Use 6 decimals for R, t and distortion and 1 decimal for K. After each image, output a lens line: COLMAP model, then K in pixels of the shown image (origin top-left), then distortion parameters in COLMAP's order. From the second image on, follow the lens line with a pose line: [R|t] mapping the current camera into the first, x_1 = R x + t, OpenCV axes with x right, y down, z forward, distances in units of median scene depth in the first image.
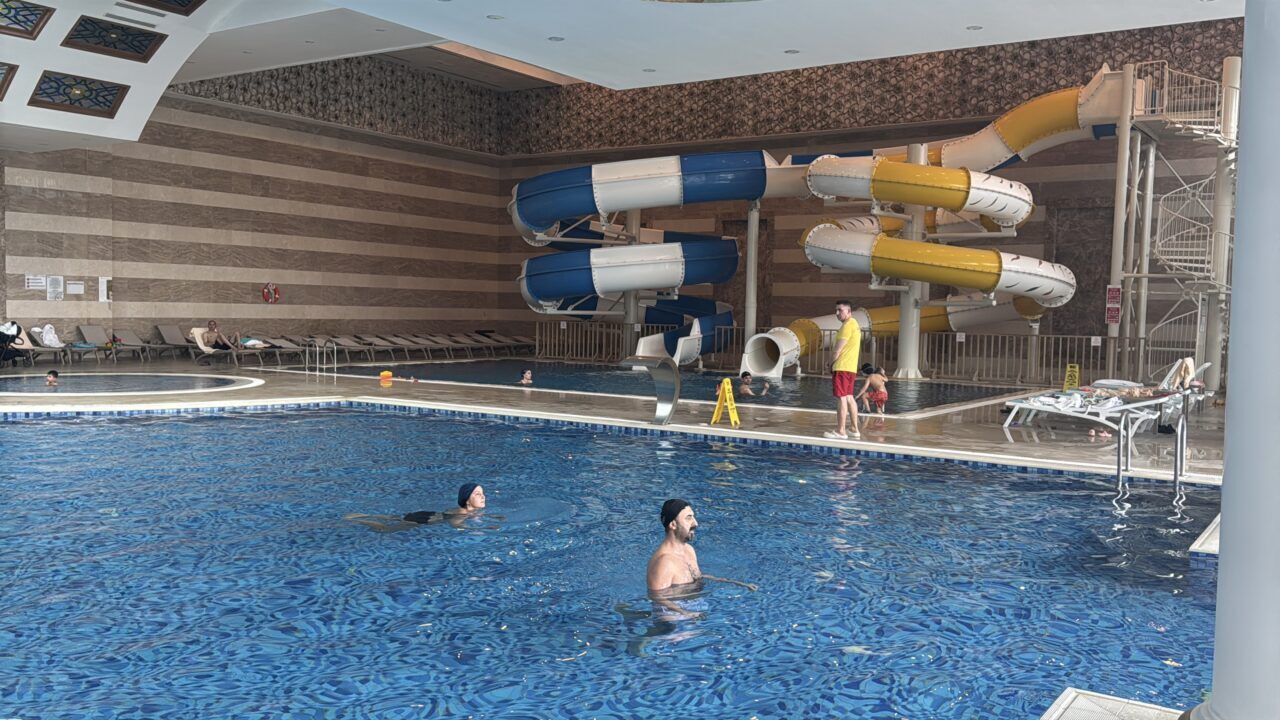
lens RADIAL K [[1088.3, 0, 634.7], [0, 1088.3, 362.7], [0, 0, 1]] dist [0.180878, -0.378093]
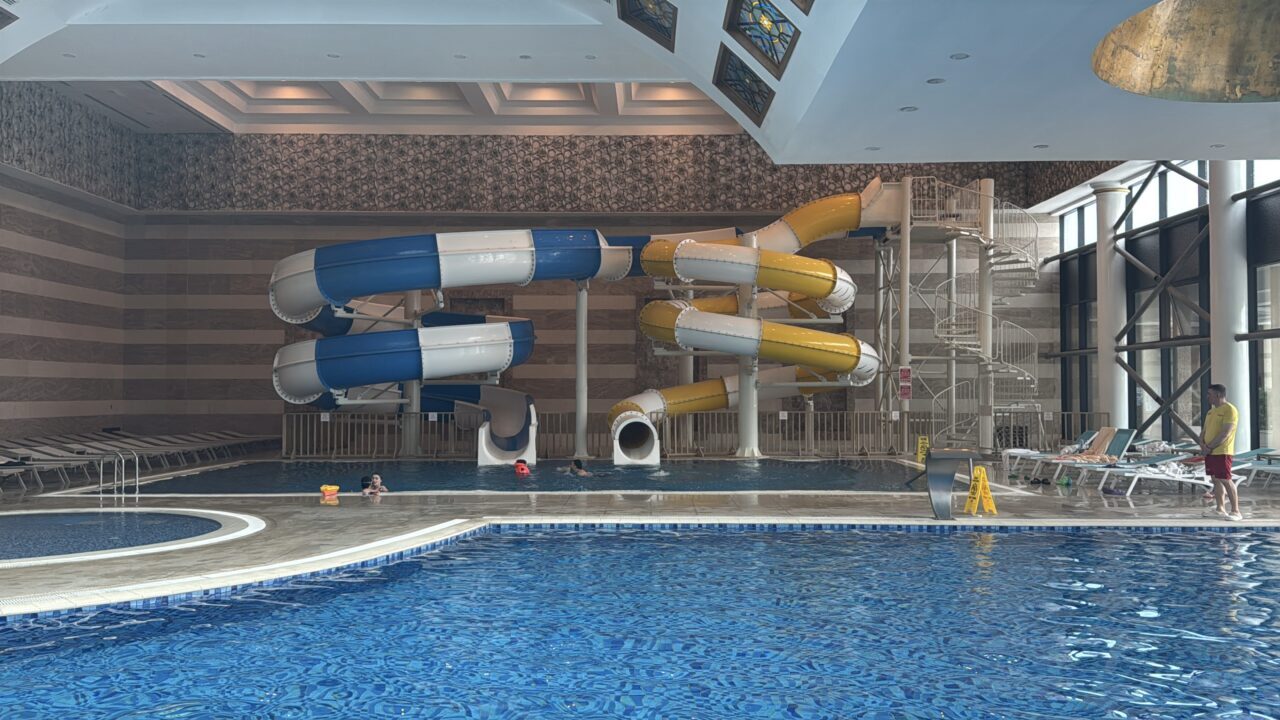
lens RADIAL K [[1088.3, 0, 634.7], [0, 1088.3, 362.7], [0, 0, 1]] dist [0.180878, -0.378093]
pose [[0.831803, -0.006669, 0.555031, -0.338950], [0.046521, 0.997247, -0.057737, -0.016309], [-0.553118, 0.073846, 0.829824, 0.163837]]
